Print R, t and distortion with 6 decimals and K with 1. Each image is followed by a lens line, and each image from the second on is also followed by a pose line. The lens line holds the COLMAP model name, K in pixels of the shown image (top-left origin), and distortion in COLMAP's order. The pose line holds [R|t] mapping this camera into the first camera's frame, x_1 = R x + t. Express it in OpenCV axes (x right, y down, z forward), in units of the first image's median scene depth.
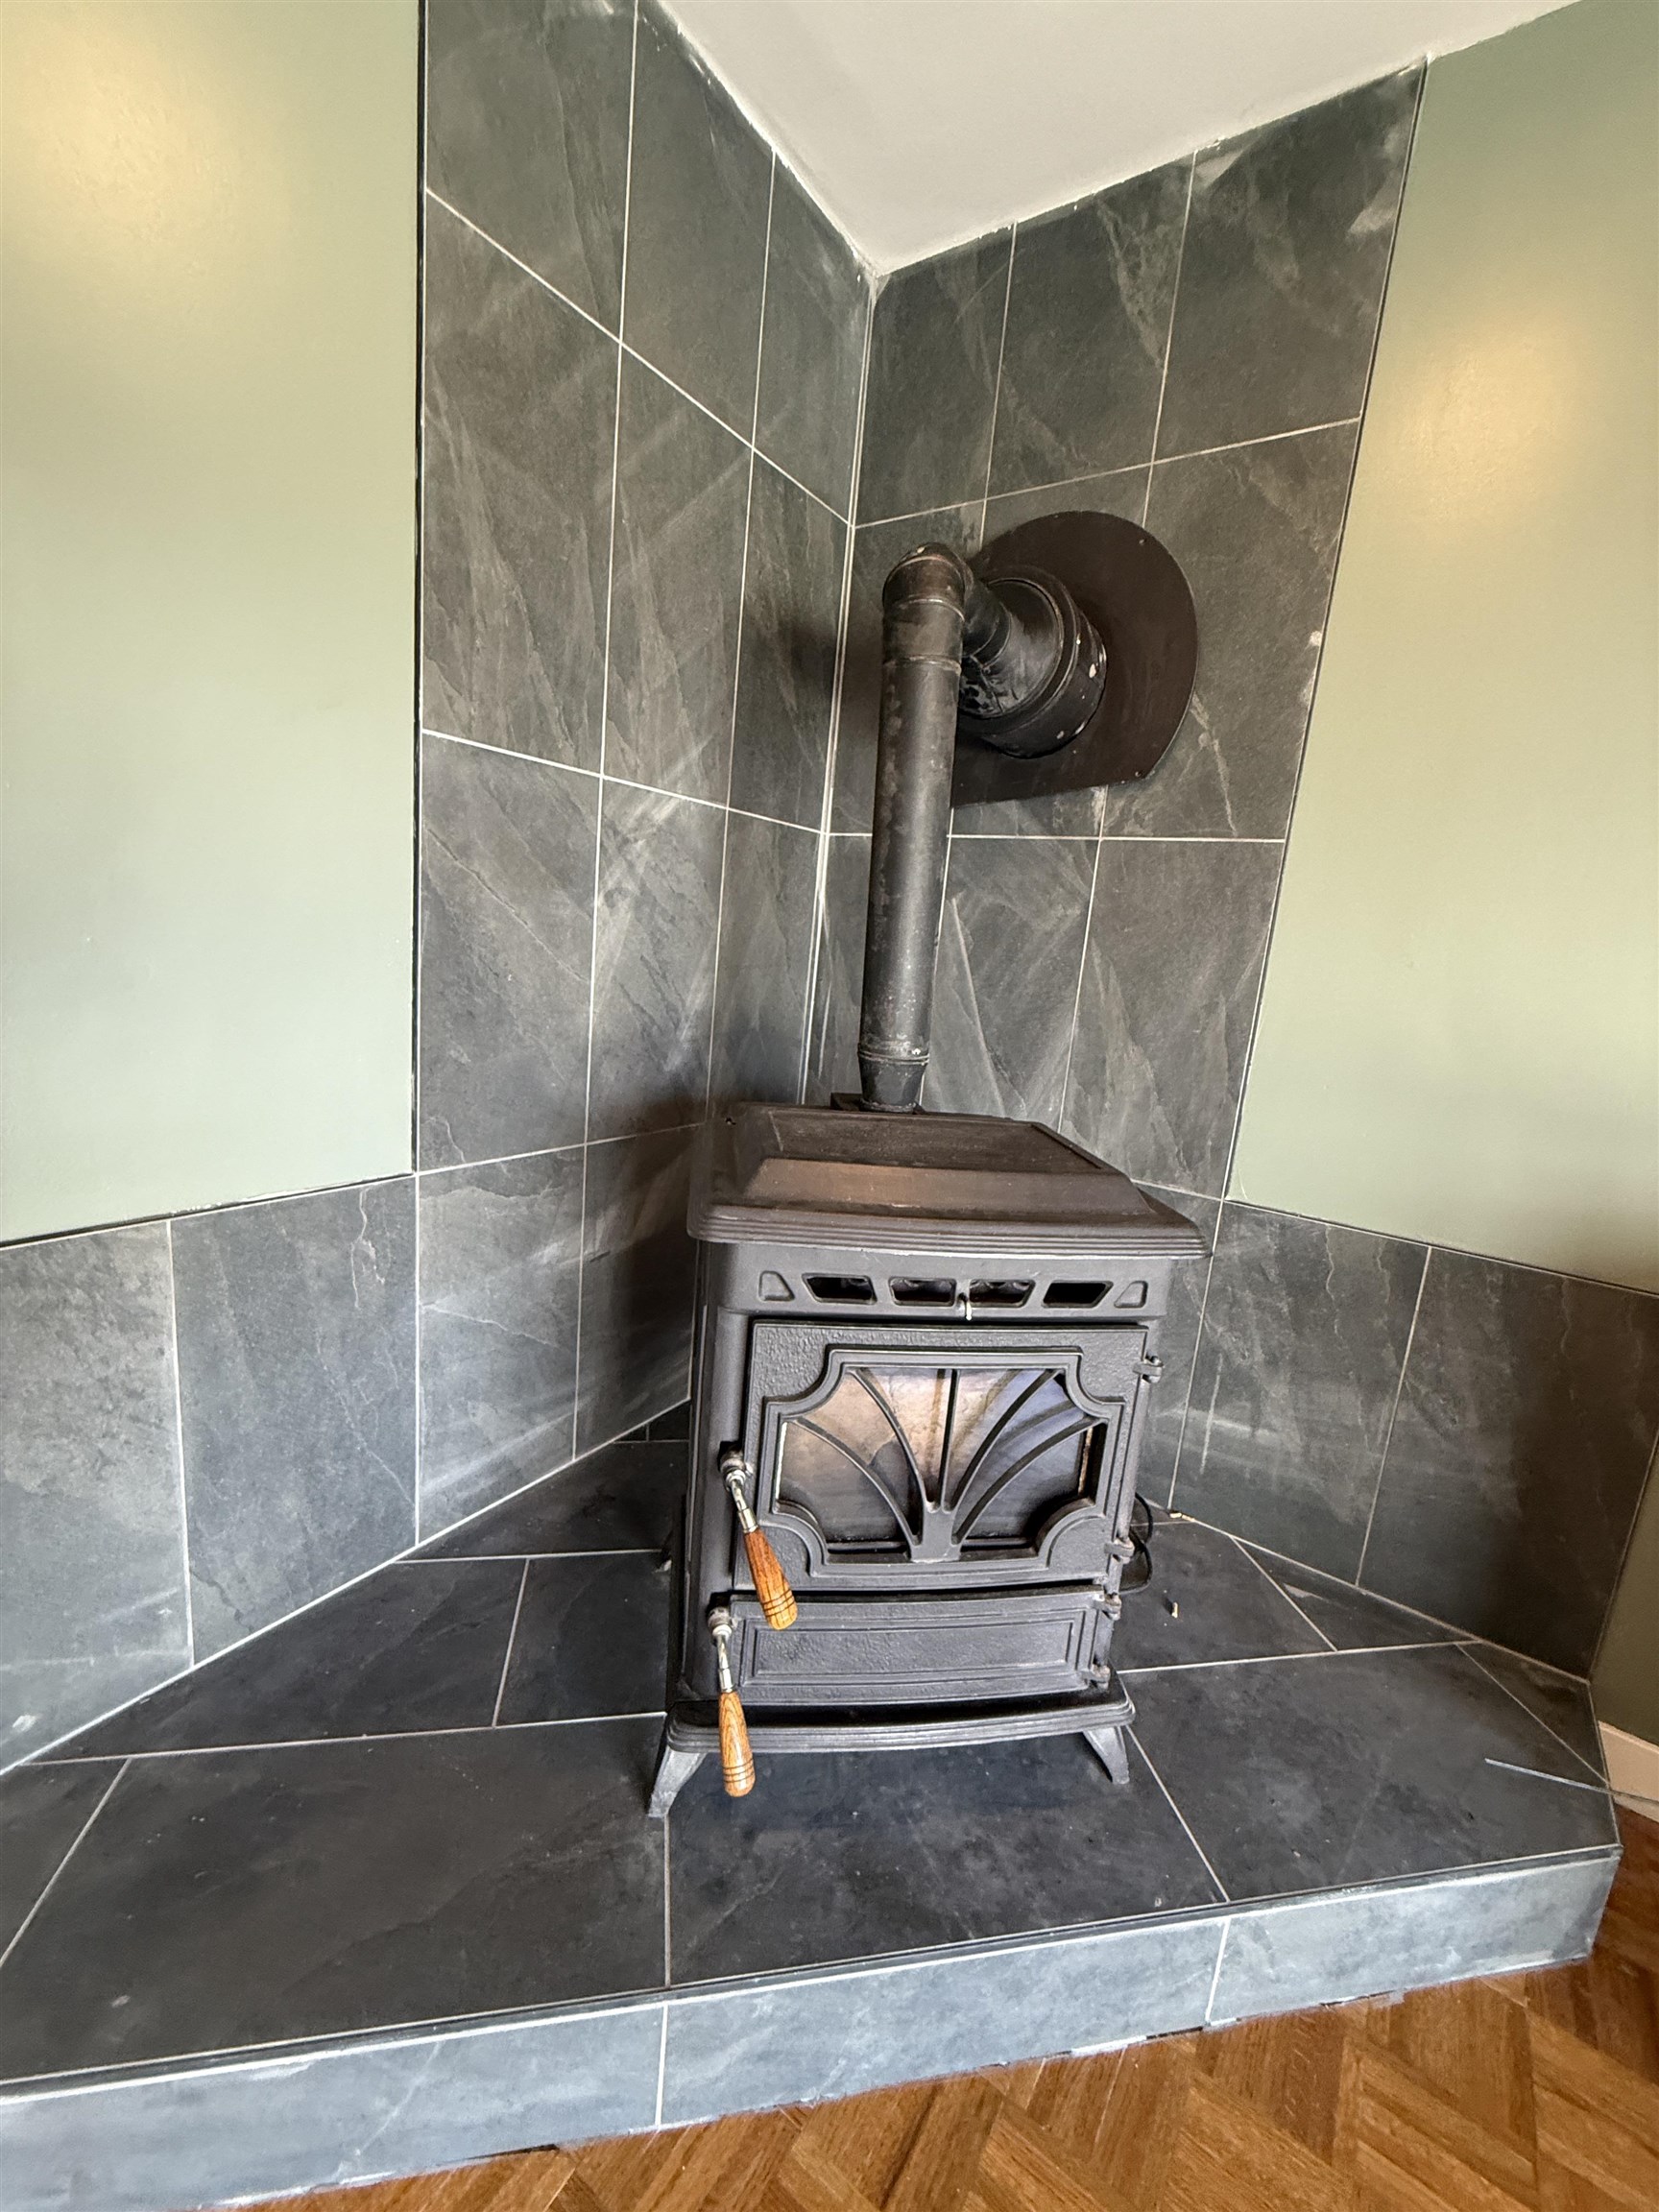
lens RADIAL K [[881.4, 0, 834.6], [0, 881.4, 1105.6], [0, 0, 1]] dist [-0.001101, -0.000154]
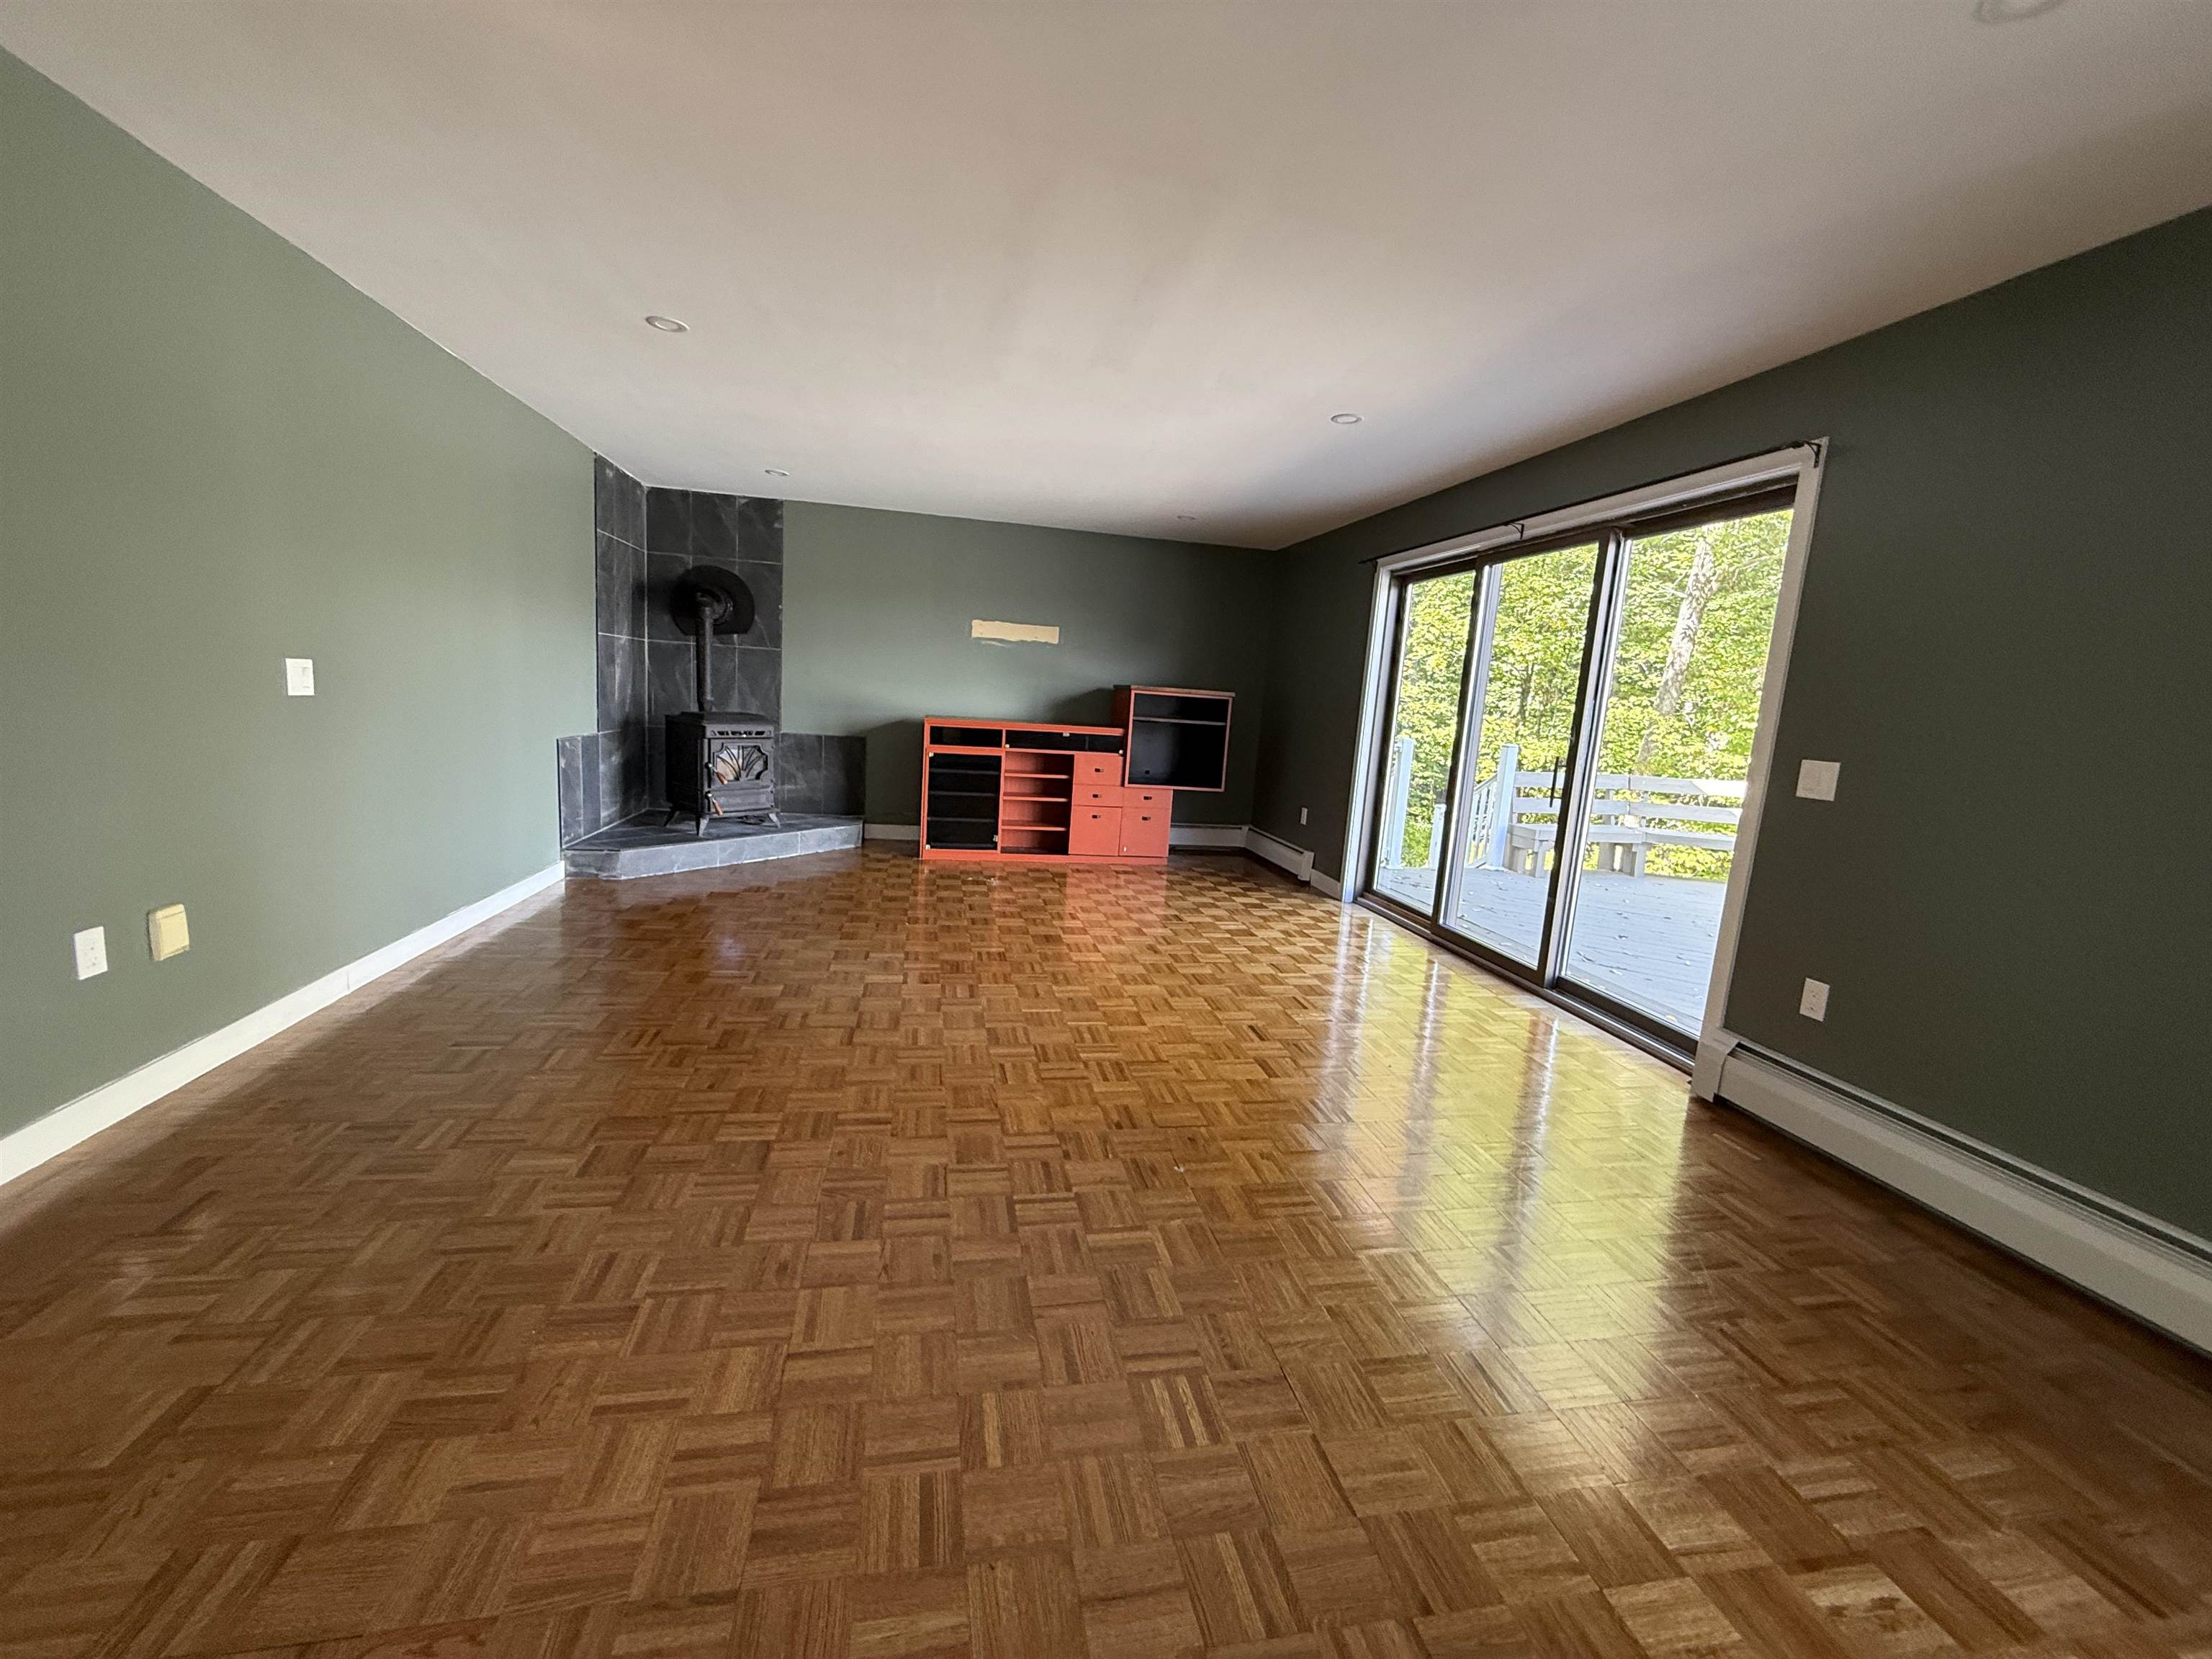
lens RADIAL K [[881.4, 0, 1106.0], [0, 881.4, 829.5], [0, 0, 1]] dist [-0.001101, -0.000154]
pose [[0.706550, -0.151343, 0.691290, -1.532090], [0.126122, 0.988155, 0.087429, 0.413920], [-0.696333, 0.025414, 0.717269, -3.286864]]
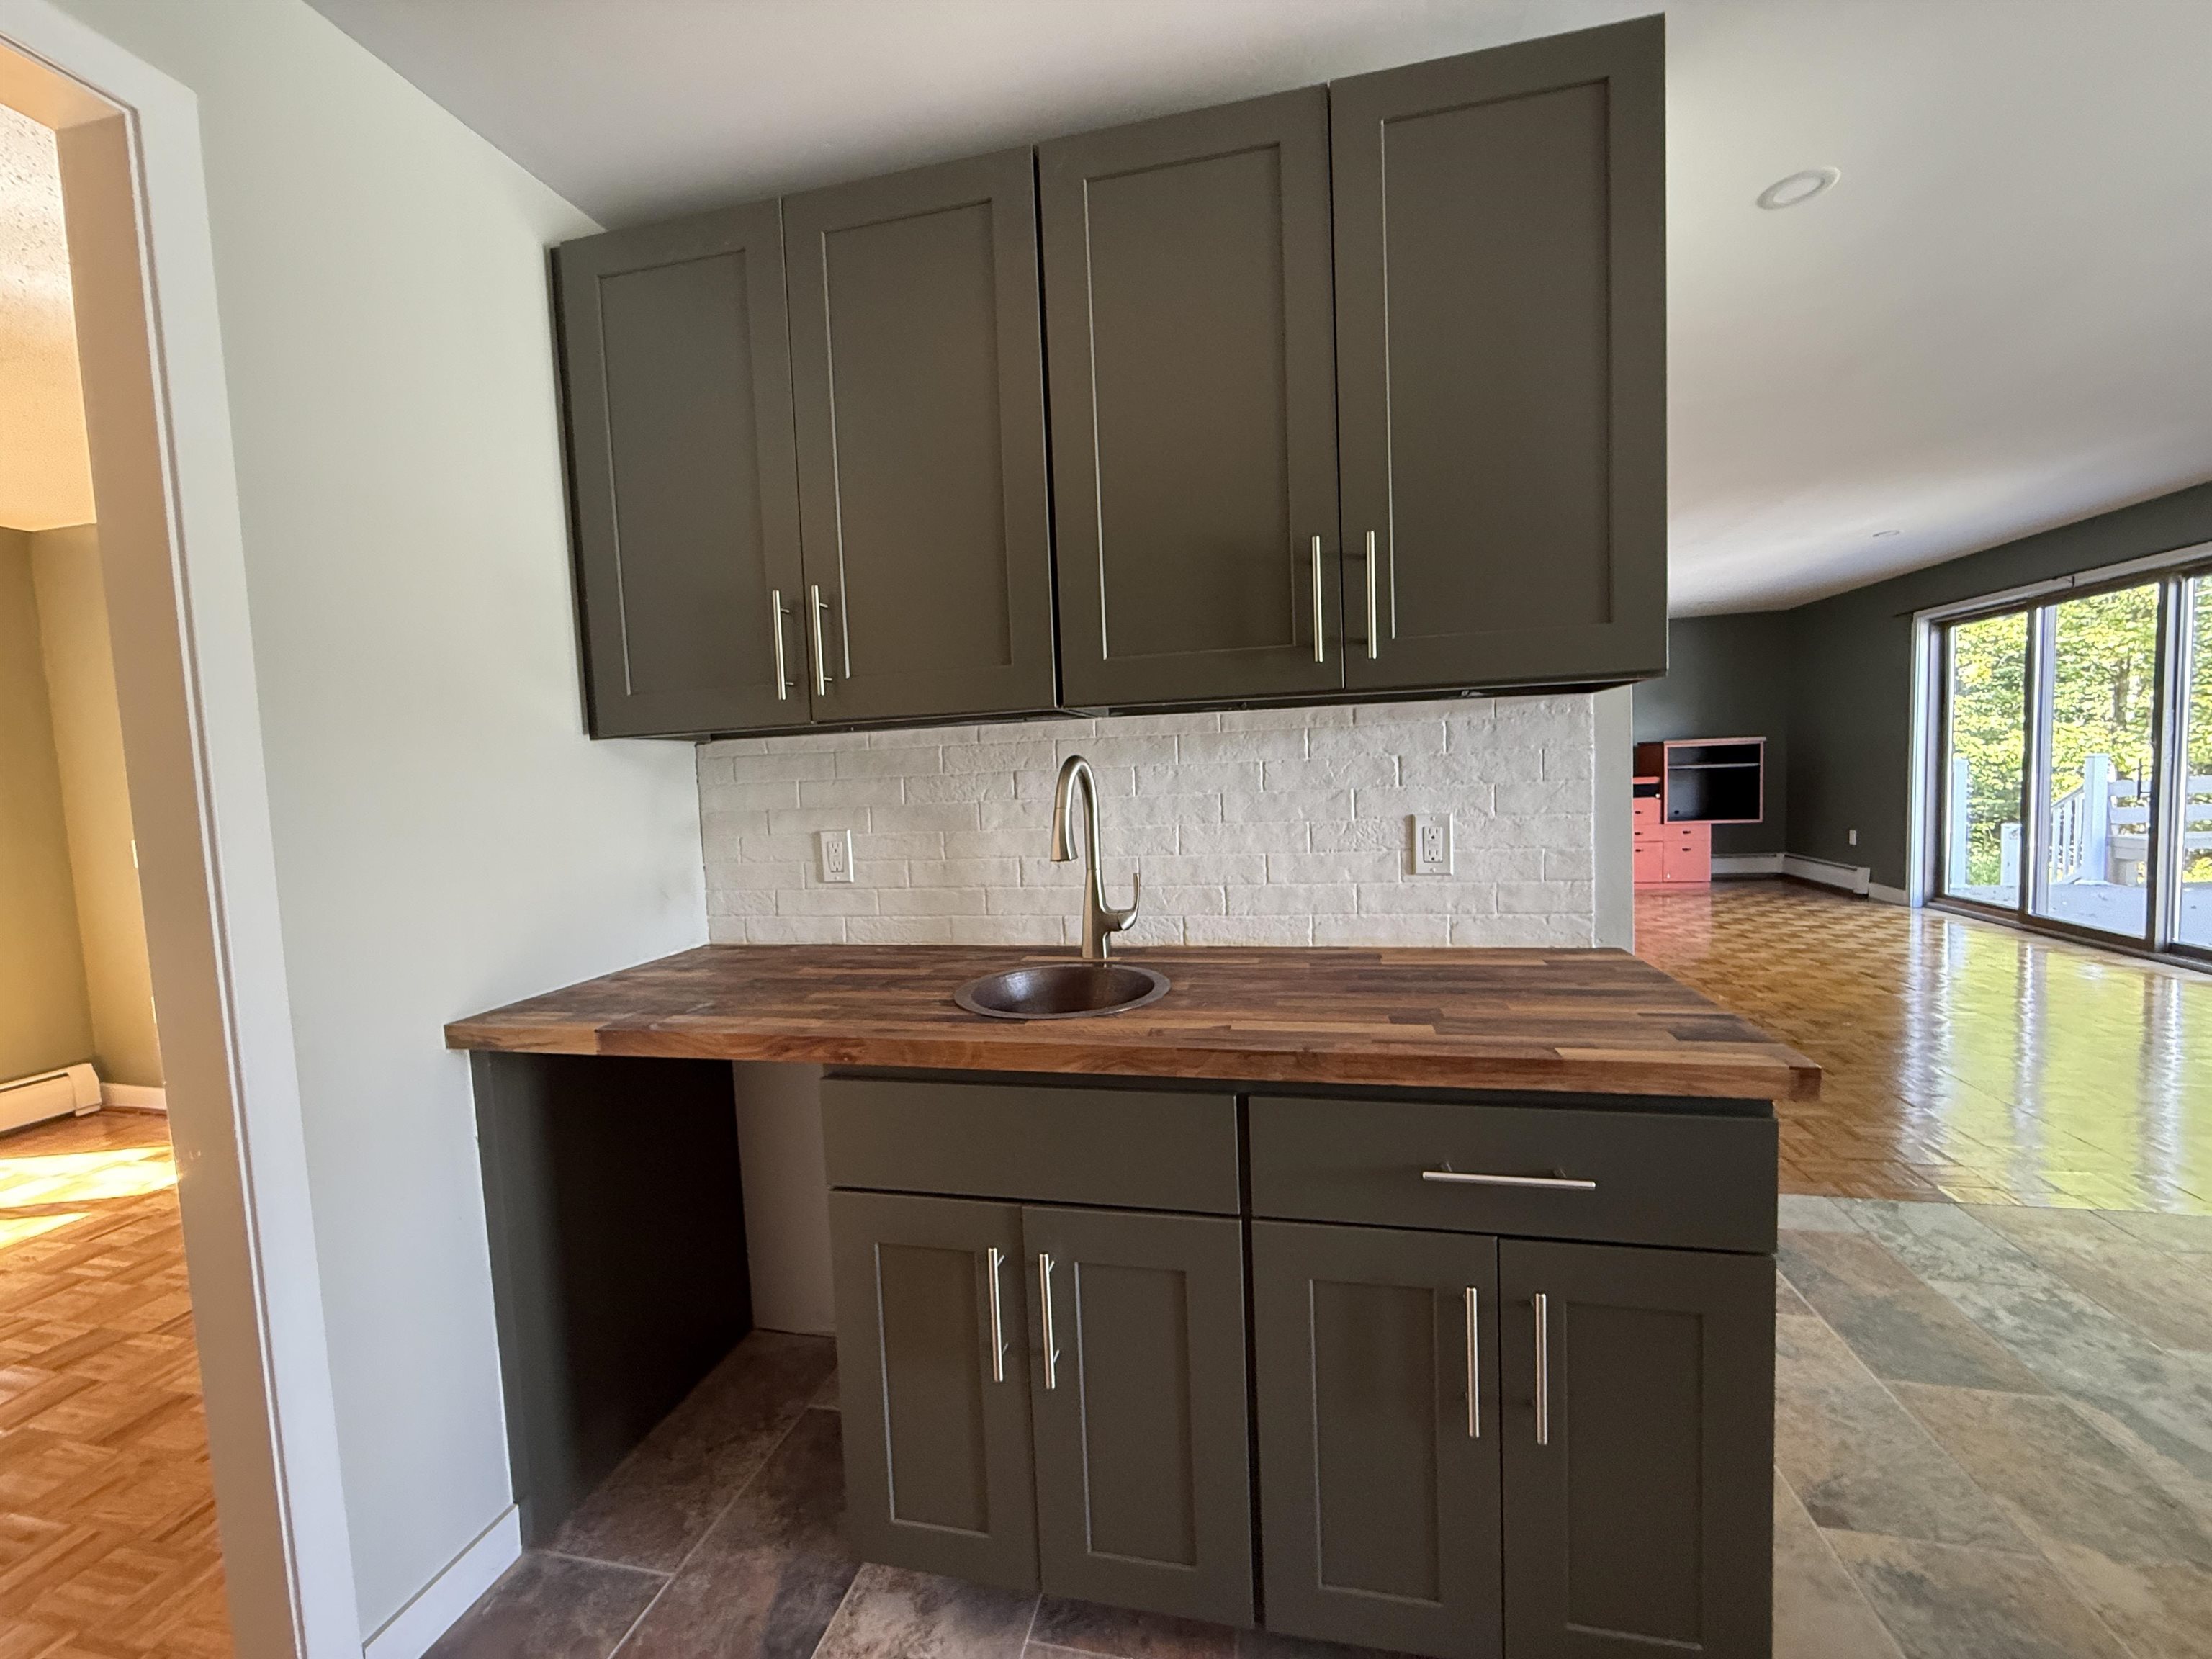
lens RADIAL K [[881.4, 0, 1106.0], [0, 881.4, 829.5], [0, 0, 1]] dist [-0.001101, -0.000154]
pose [[0.924195, -0.156918, 0.348195, -3.360023], [0.192156, 0.978946, -0.068858, 0.349259], [-0.330059, 0.130546, 0.934890, -4.062361]]
